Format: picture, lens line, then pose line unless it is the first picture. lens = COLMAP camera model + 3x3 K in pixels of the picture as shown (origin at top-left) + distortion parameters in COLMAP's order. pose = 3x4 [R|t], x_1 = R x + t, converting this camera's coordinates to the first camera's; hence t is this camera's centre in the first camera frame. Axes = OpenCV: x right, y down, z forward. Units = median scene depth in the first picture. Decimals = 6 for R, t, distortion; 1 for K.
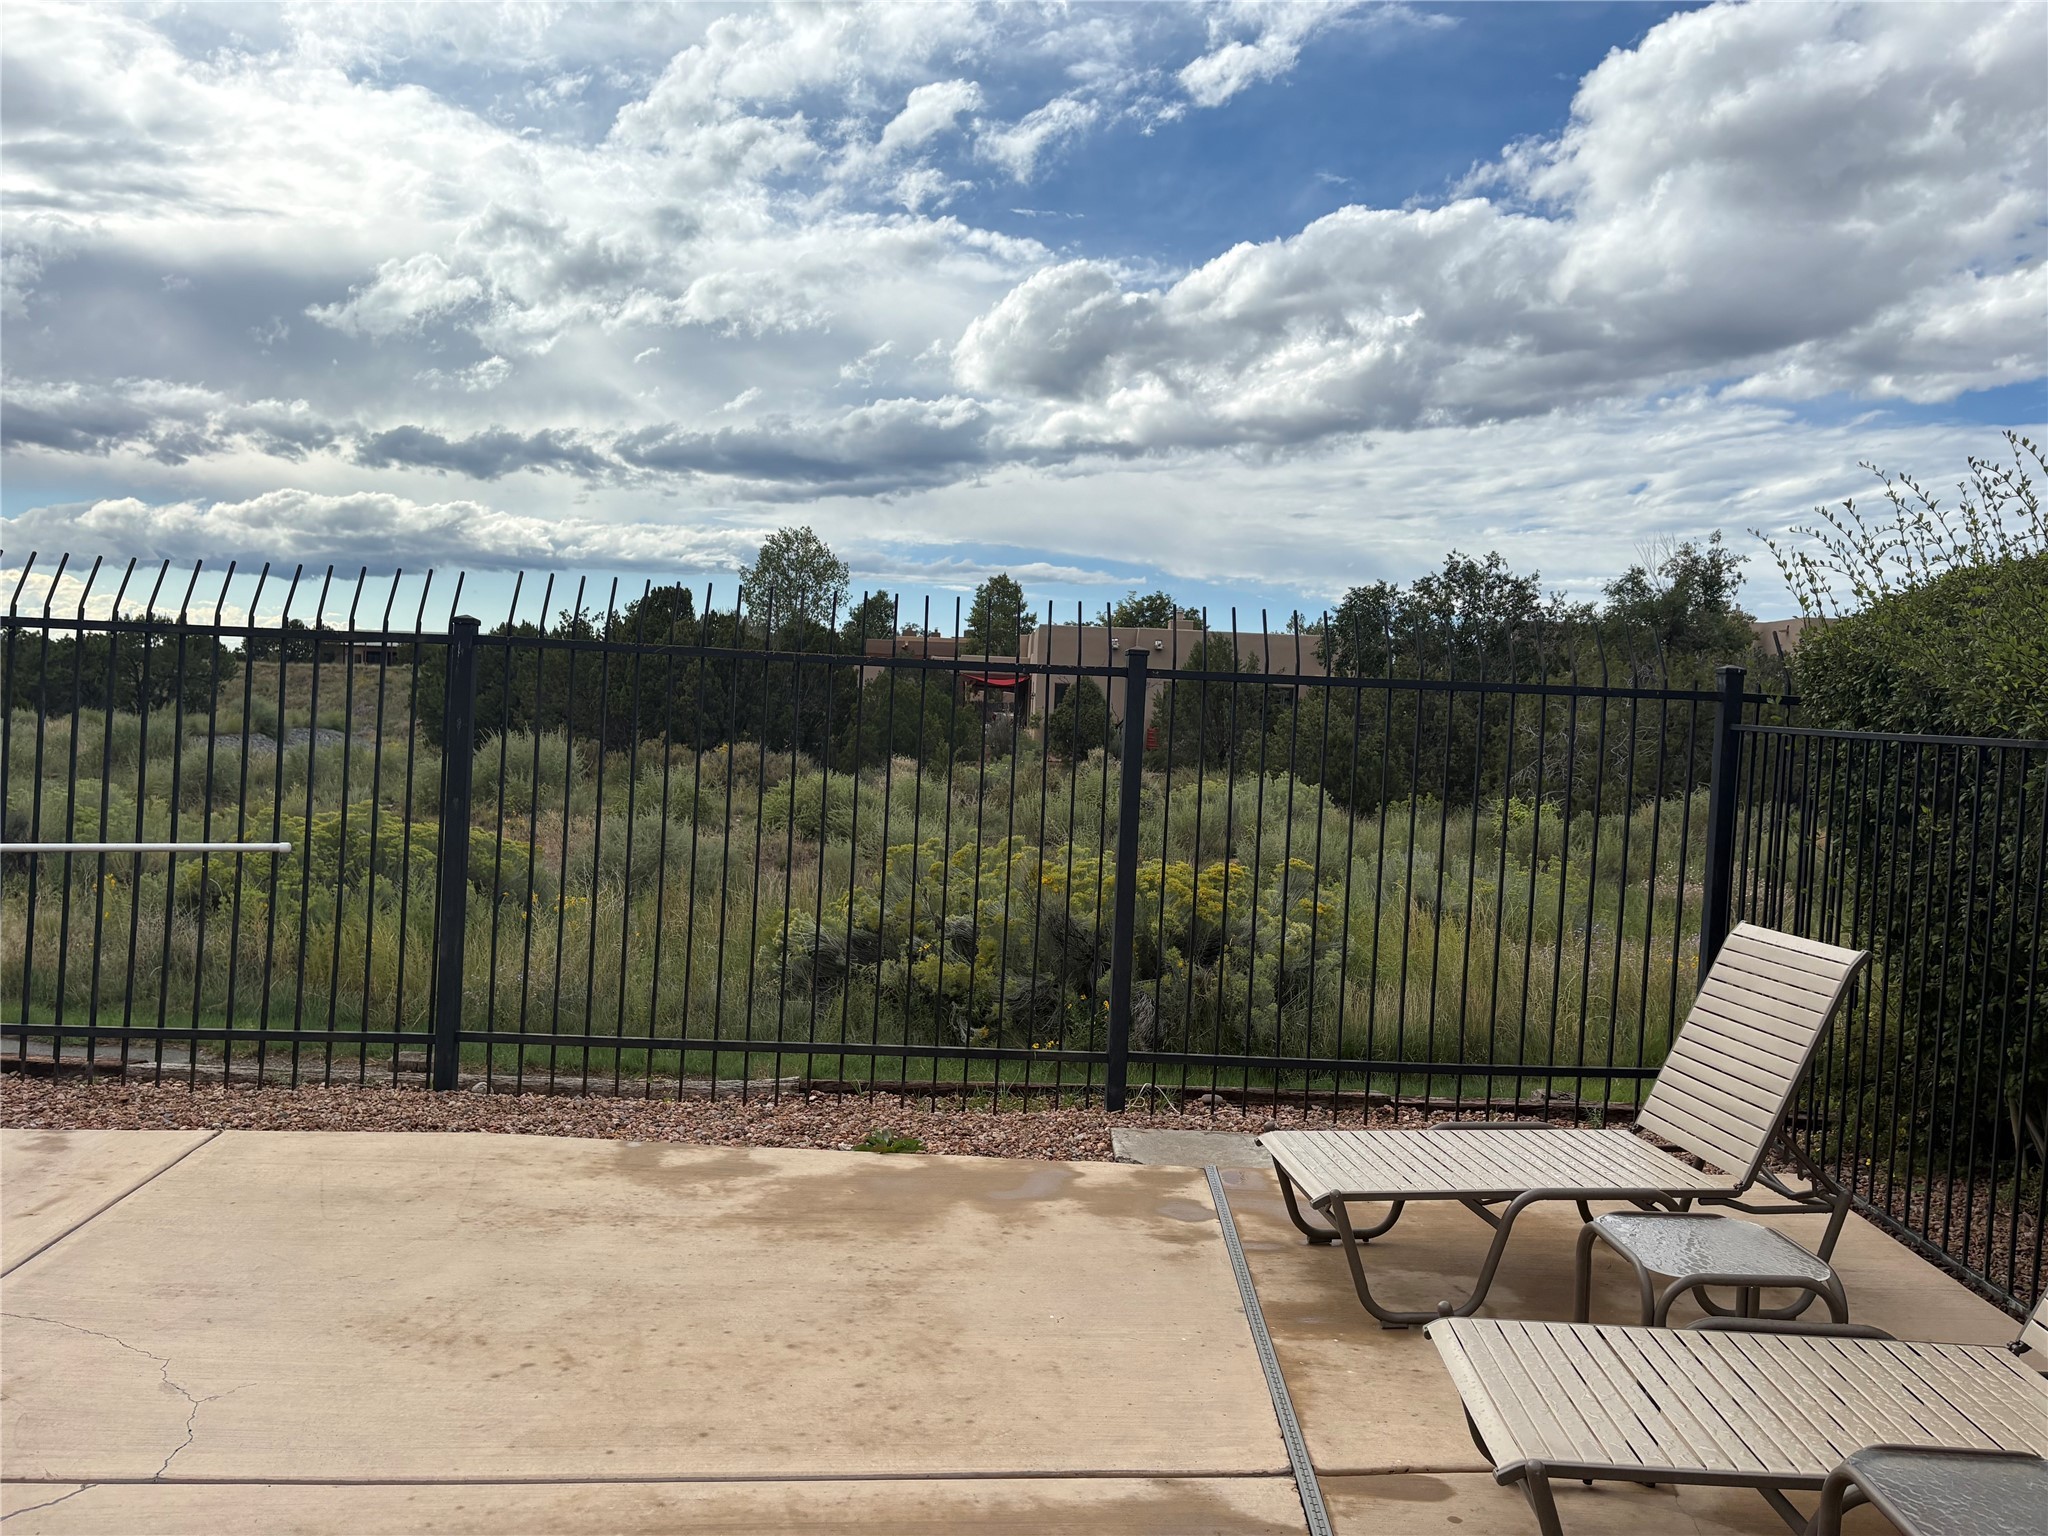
lens RADIAL K [[1529.6, 0, 1024.0], [0, 1529.6, 768.0], [0, 0, 1]] dist [0.055054, -0.081312]
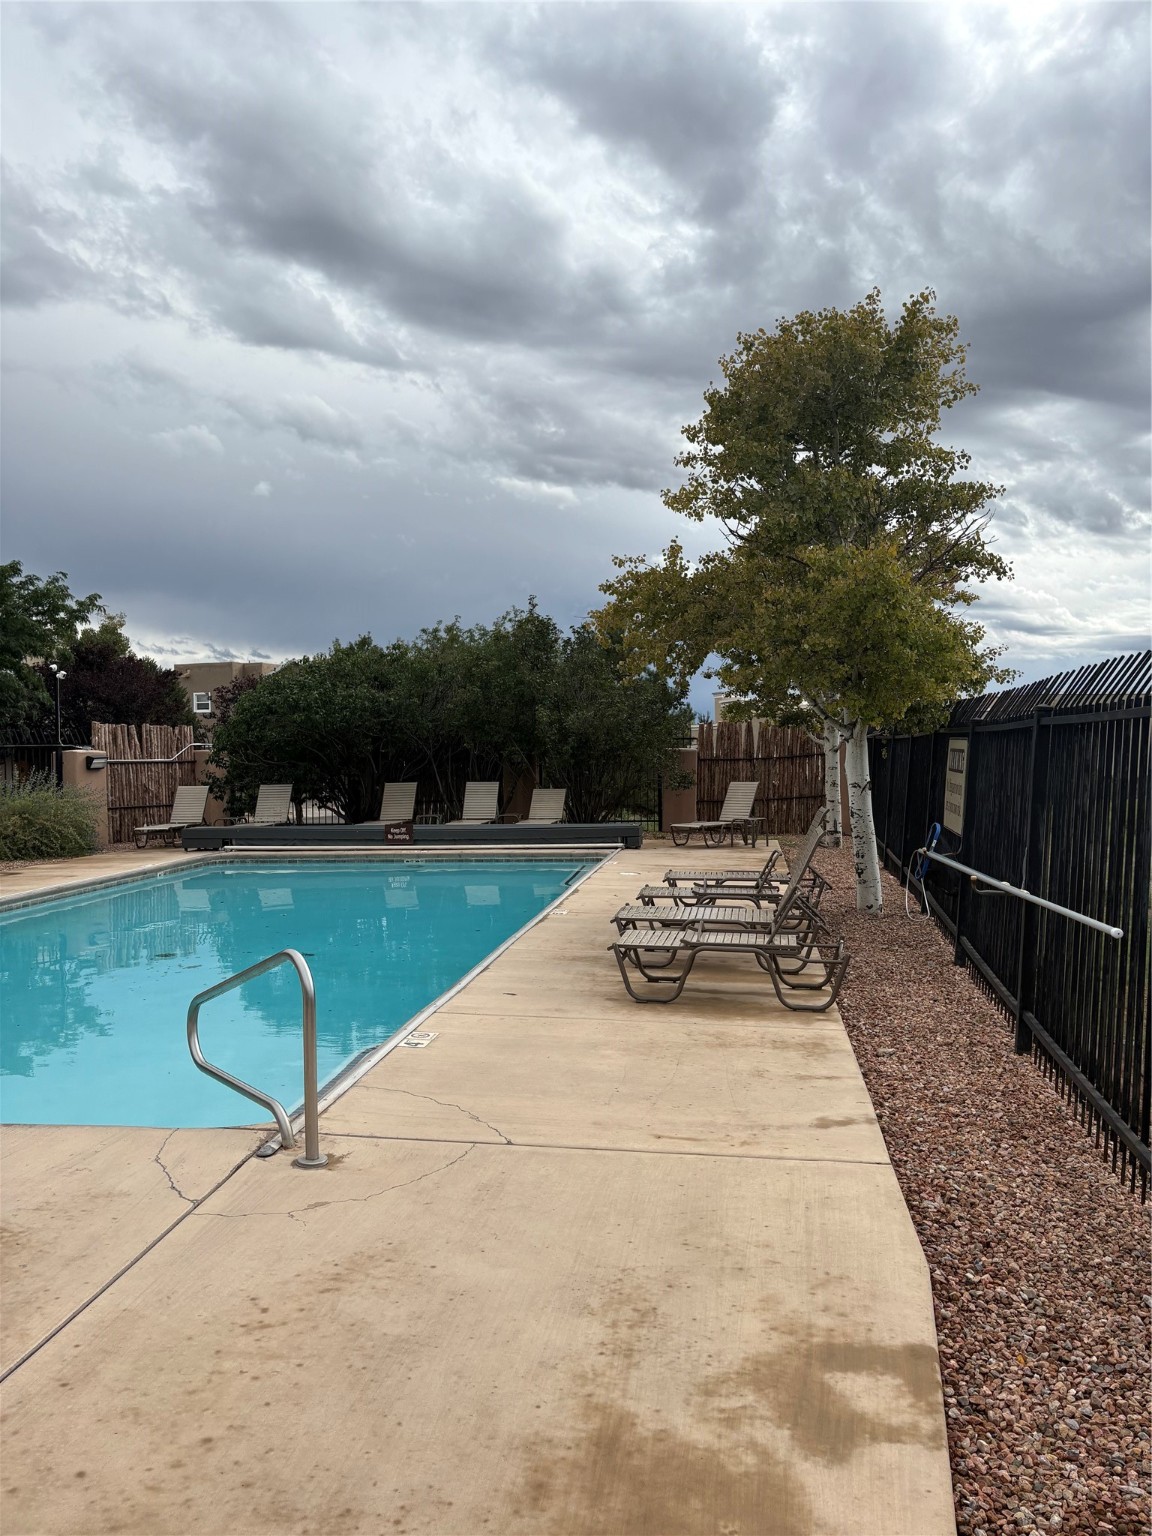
lens RADIAL K [[1147.2, 0, 576.0], [0, 1147.2, 768.0], [0, 0, 1]] dist [0.055054, -0.081312]
pose [[-0.232404, -0.021900, -0.972373, 0.406821], [-0.049903, 0.998698, -0.010565, -0.036446], [0.971338, 0.046069, -0.233194, 1.108561]]
